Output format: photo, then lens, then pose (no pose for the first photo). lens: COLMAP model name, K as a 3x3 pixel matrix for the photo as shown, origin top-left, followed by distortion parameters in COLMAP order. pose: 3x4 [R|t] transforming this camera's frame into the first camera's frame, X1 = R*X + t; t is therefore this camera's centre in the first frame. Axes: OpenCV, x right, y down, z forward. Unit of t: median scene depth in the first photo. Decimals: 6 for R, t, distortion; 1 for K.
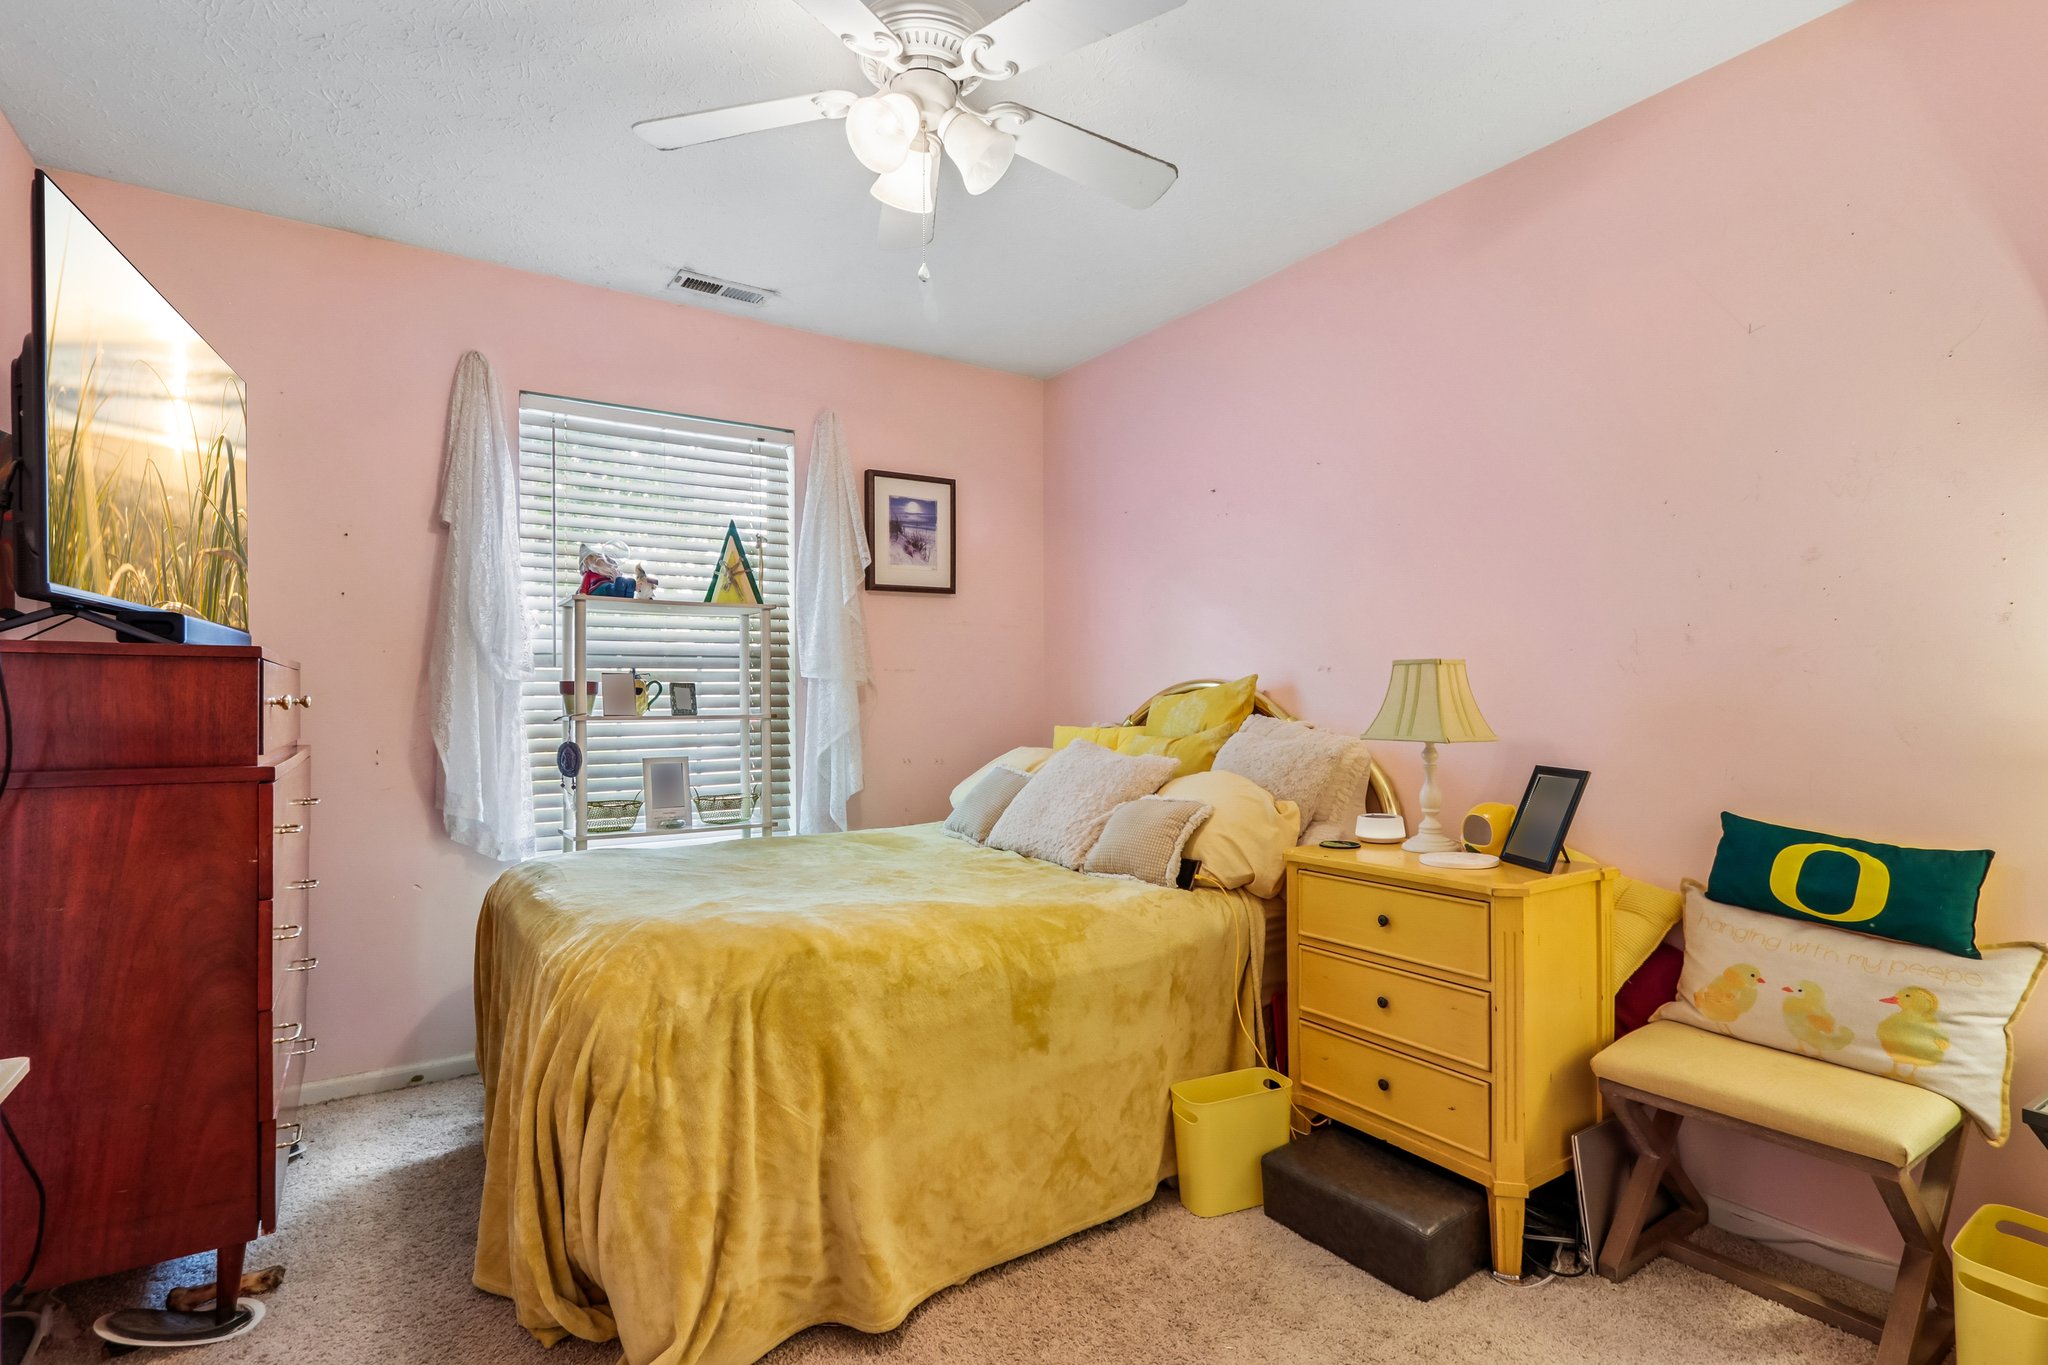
lens RADIAL K [[994.1, 0, 1028.0], [0, 994.1, 676.8], [0, 0, 1]] dist [-0.006514, 0.000209]
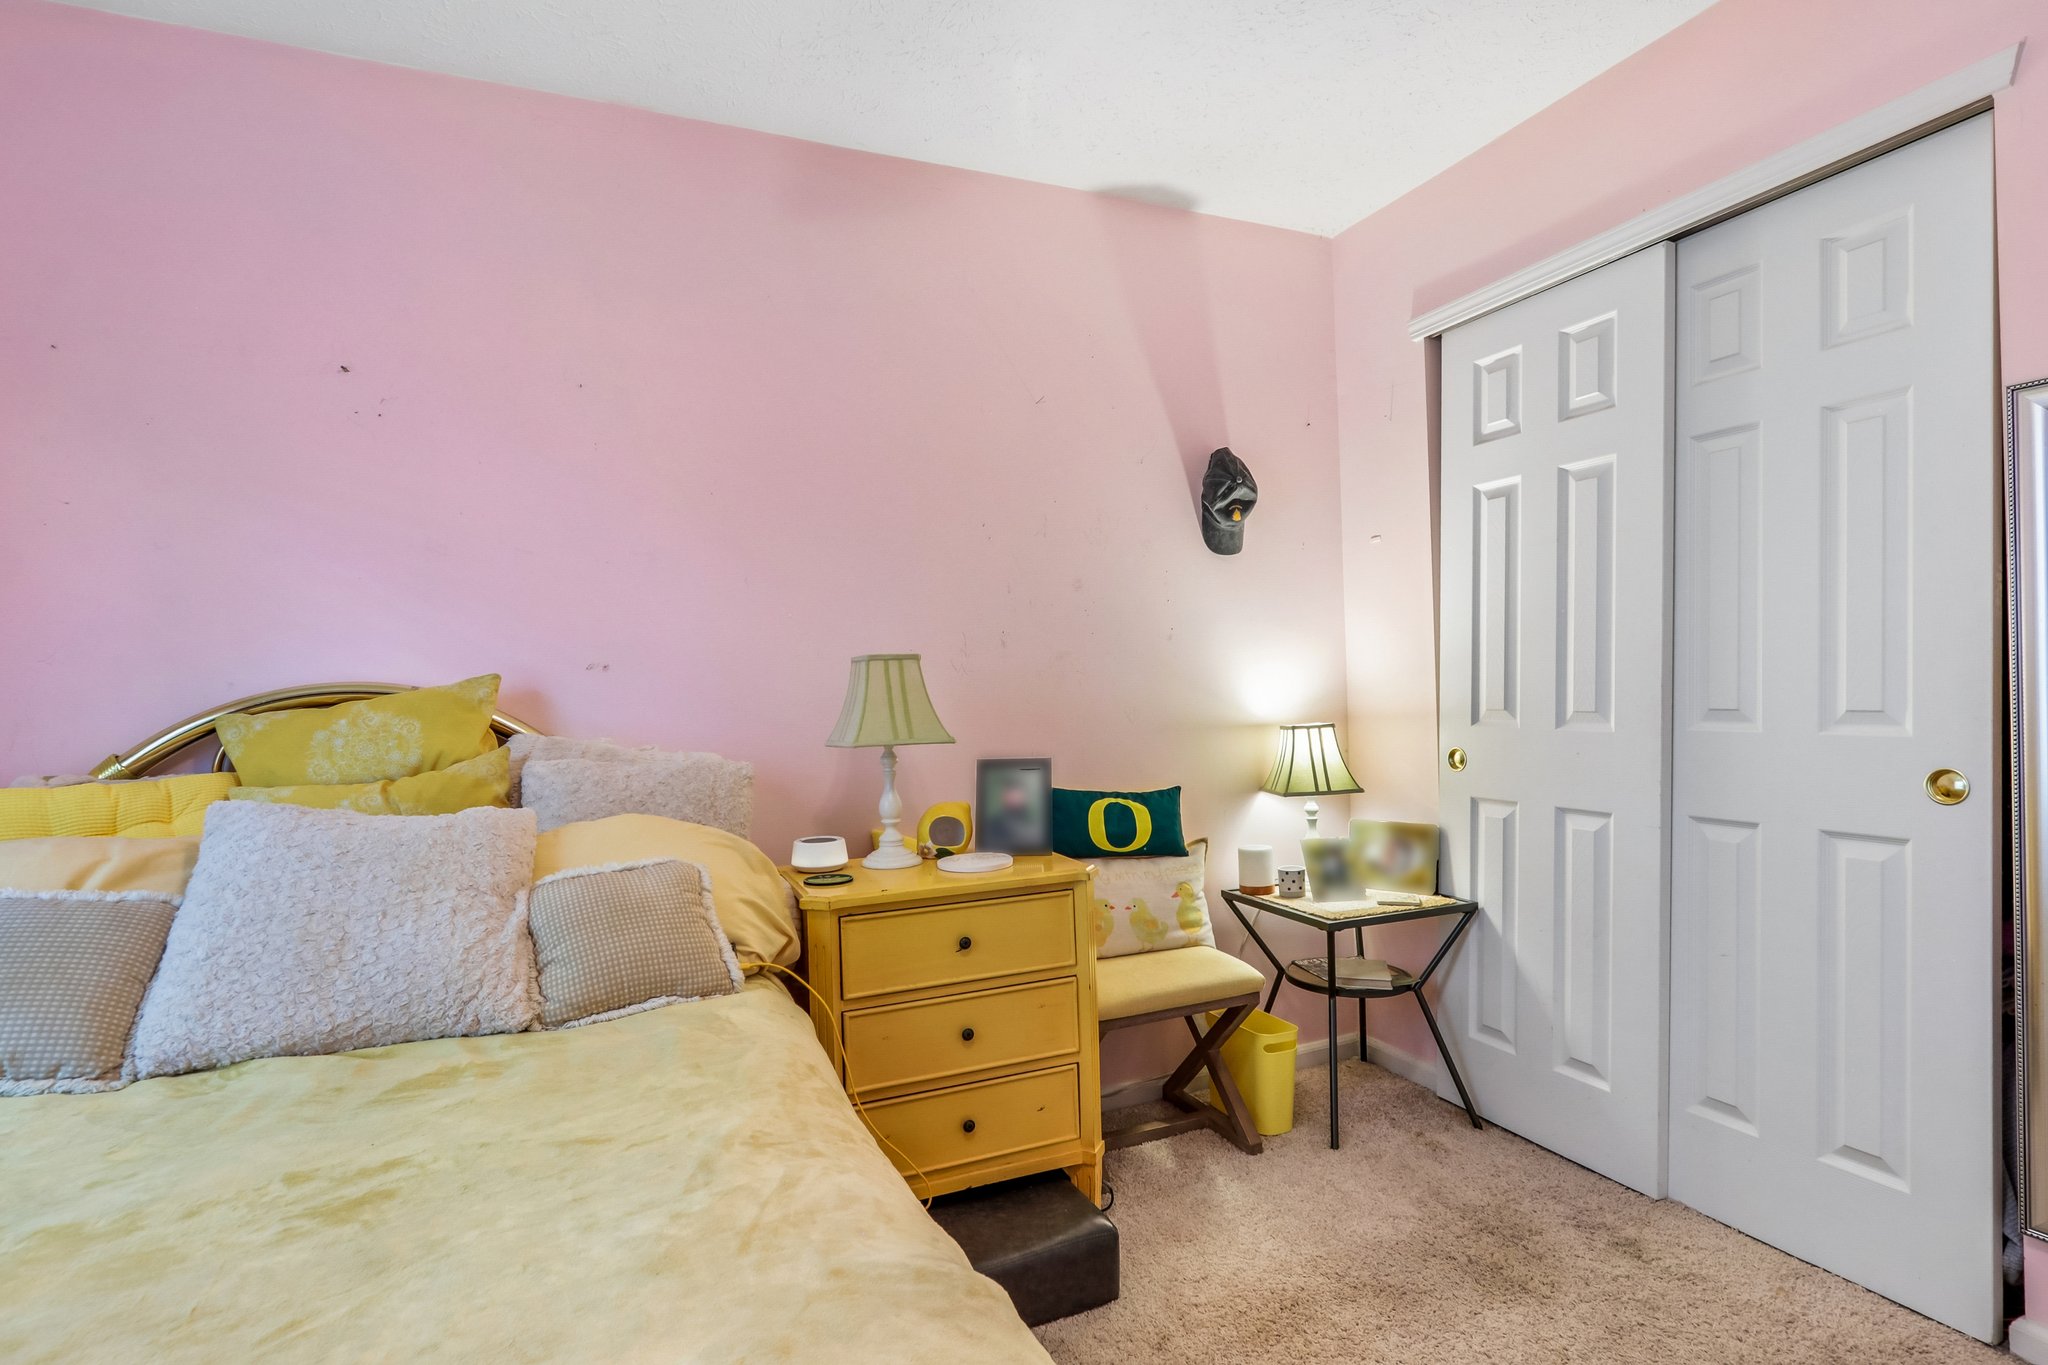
lens RADIAL K [[994.1, 0, 1025.2], [0, 994.1, 683.2], [0, 0, 1]] dist [-0.006514, 0.000209]
pose [[0.200683, 0.003712, 0.979649, -0.550538], [0.010375, 0.999929, -0.005914, 0.017686], [-0.979601, 0.011351, 0.200630, 0.822602]]
